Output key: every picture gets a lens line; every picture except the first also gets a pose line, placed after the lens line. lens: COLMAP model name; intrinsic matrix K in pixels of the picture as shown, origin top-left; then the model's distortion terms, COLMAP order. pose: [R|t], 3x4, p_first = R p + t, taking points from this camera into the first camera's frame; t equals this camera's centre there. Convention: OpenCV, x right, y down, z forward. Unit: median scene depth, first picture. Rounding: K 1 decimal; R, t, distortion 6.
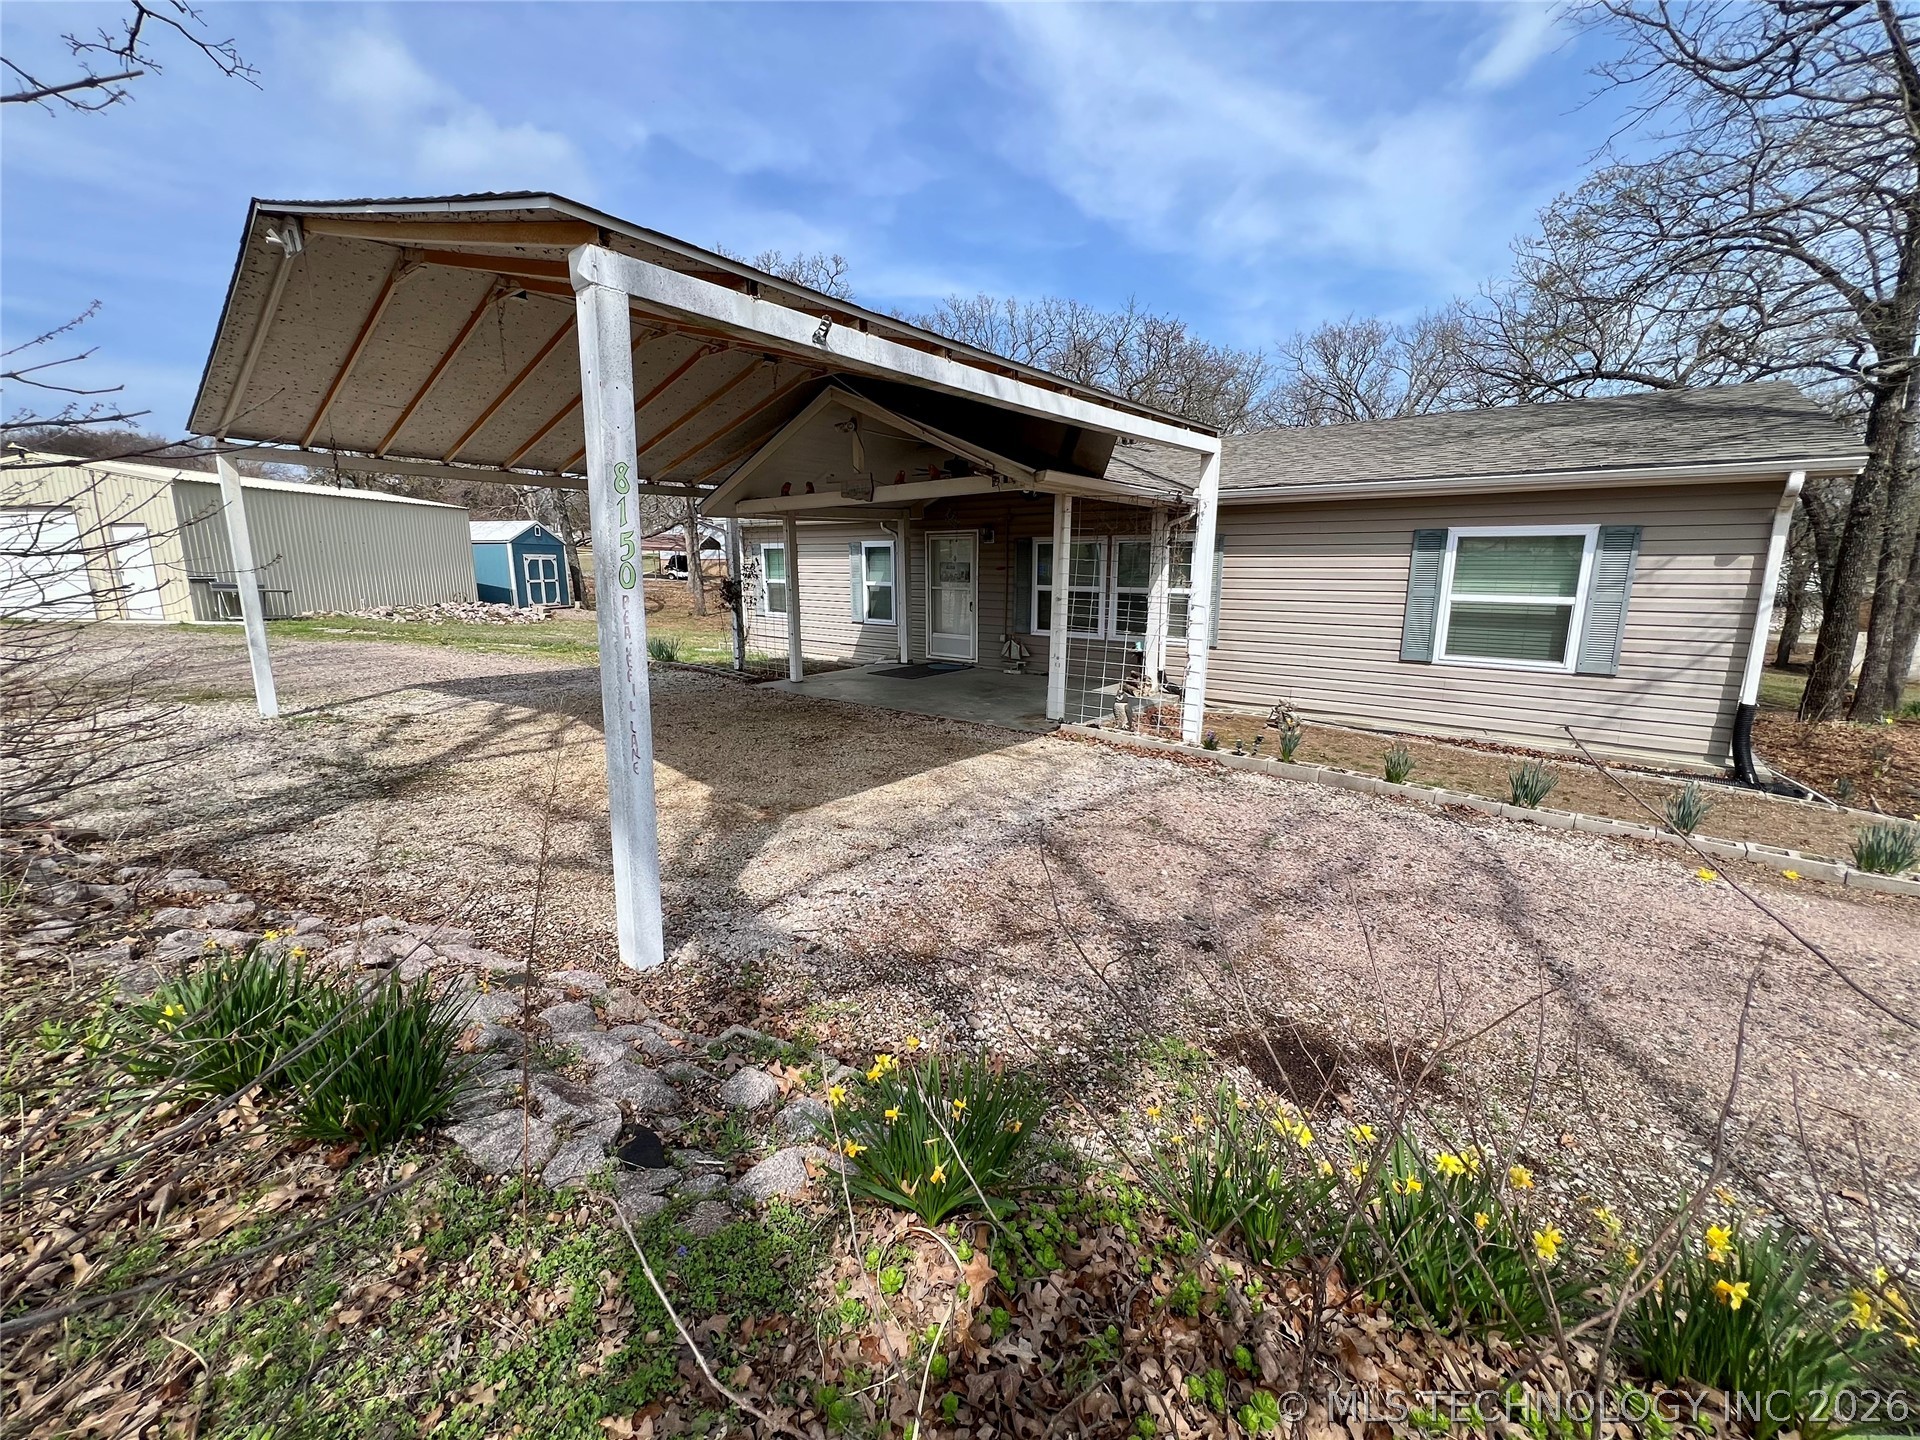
lens RADIAL K [[773.8, 0, 959.2], [0, 773.8, 720.9], [0, 0, 1]] dist [-0.005527, 0.001375]
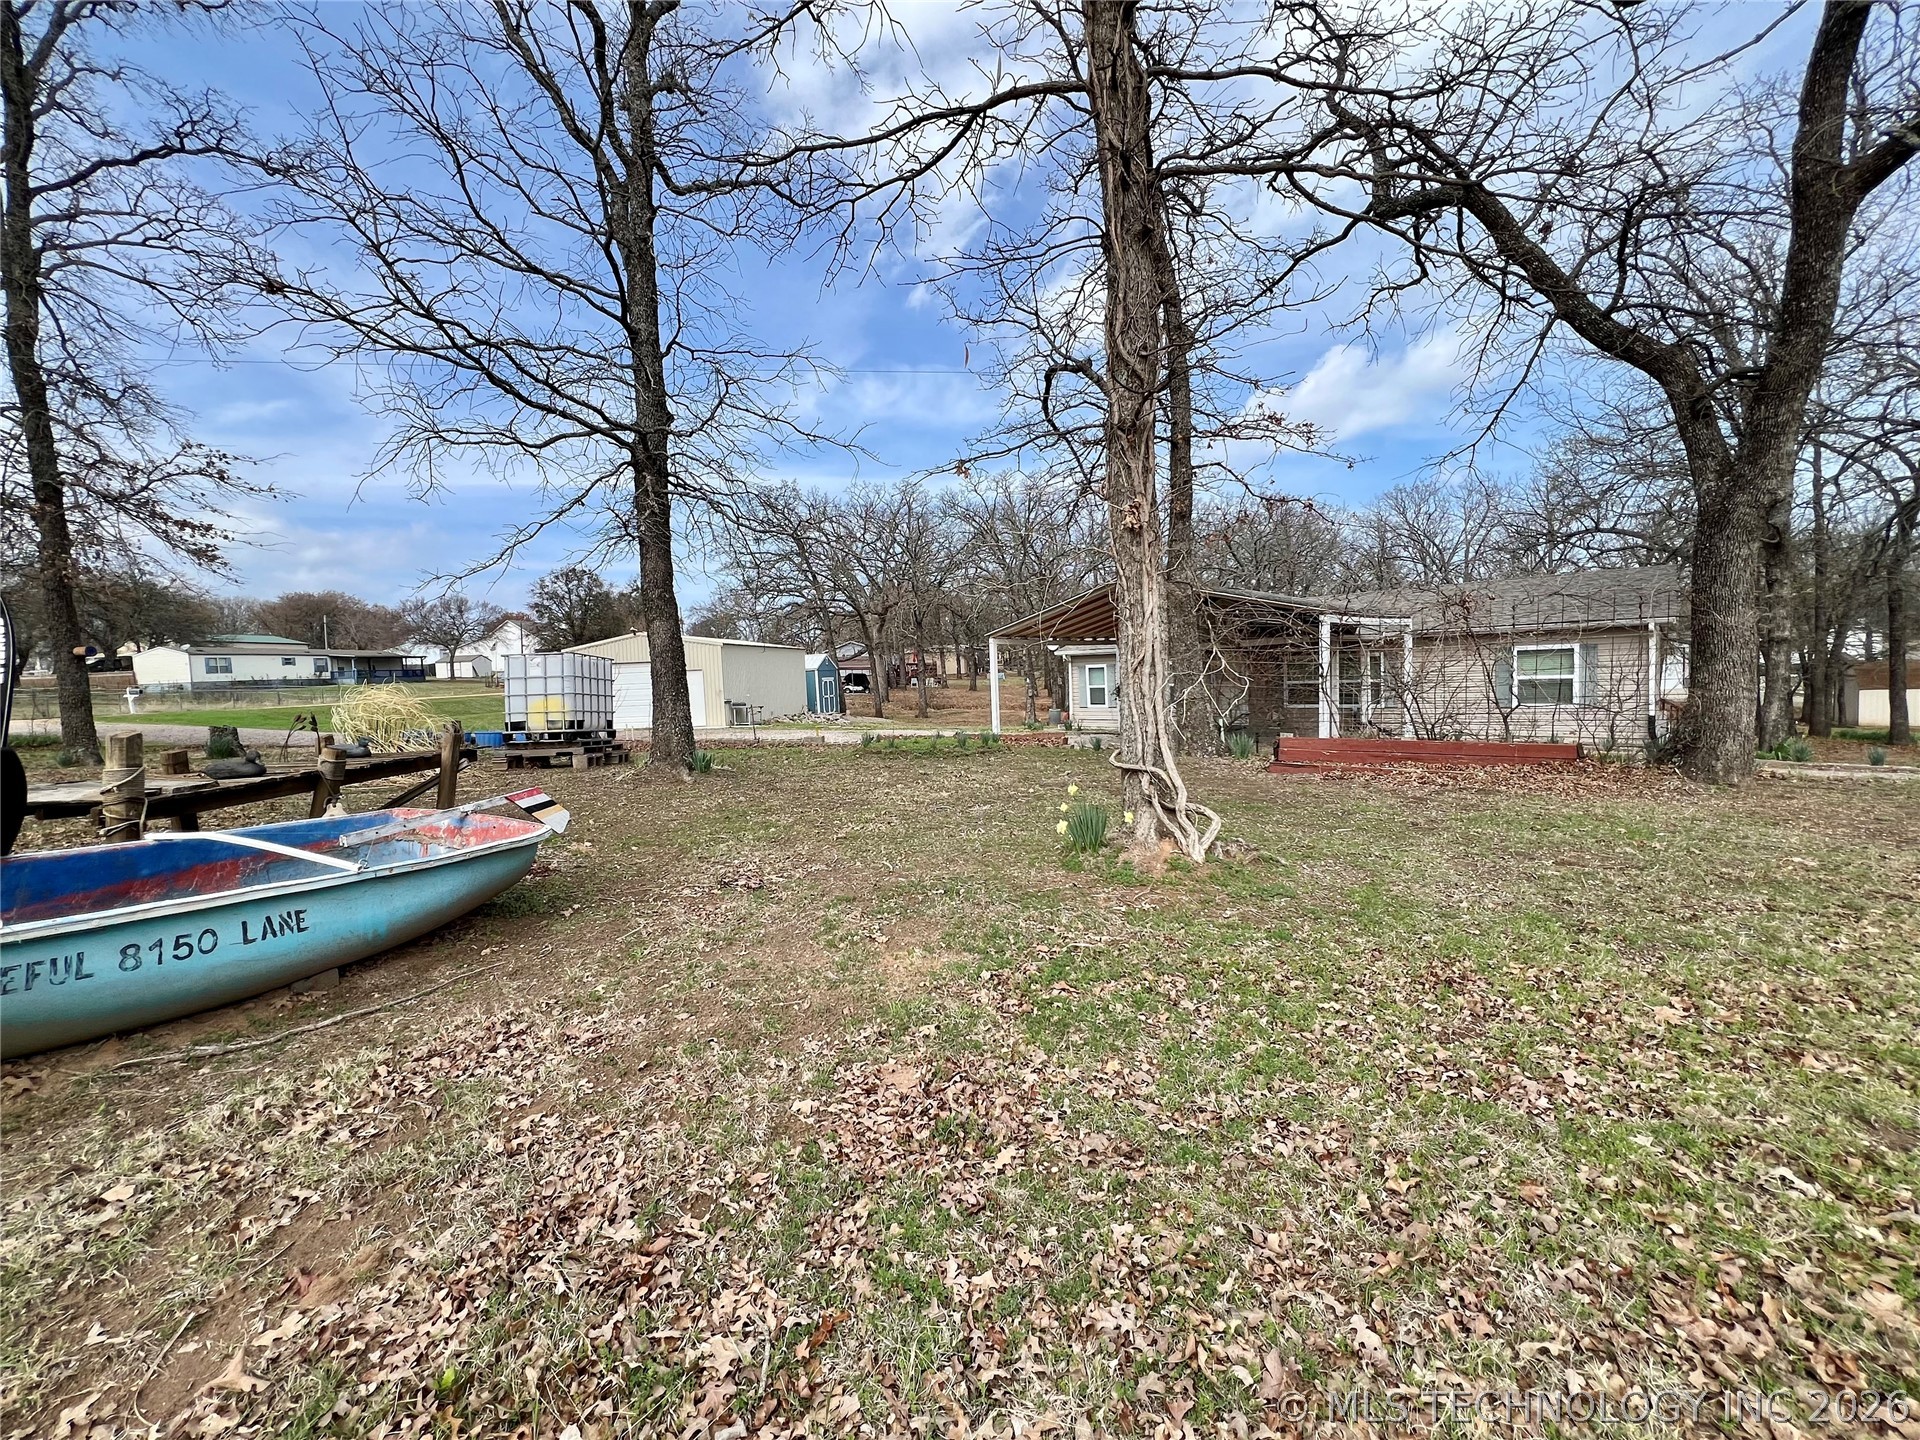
lens RADIAL K [[773.8, 0, 950.9], [0, 773.8, 715.4], [0, 0, 1]] dist [-0.005527, 0.001375]
pose [[0.996332, -0.042472, -0.074291, -0.549185], [0.031535, 0.989272, -0.142638, 0.143264], [0.079552, 0.139772, 0.986983, -0.870960]]
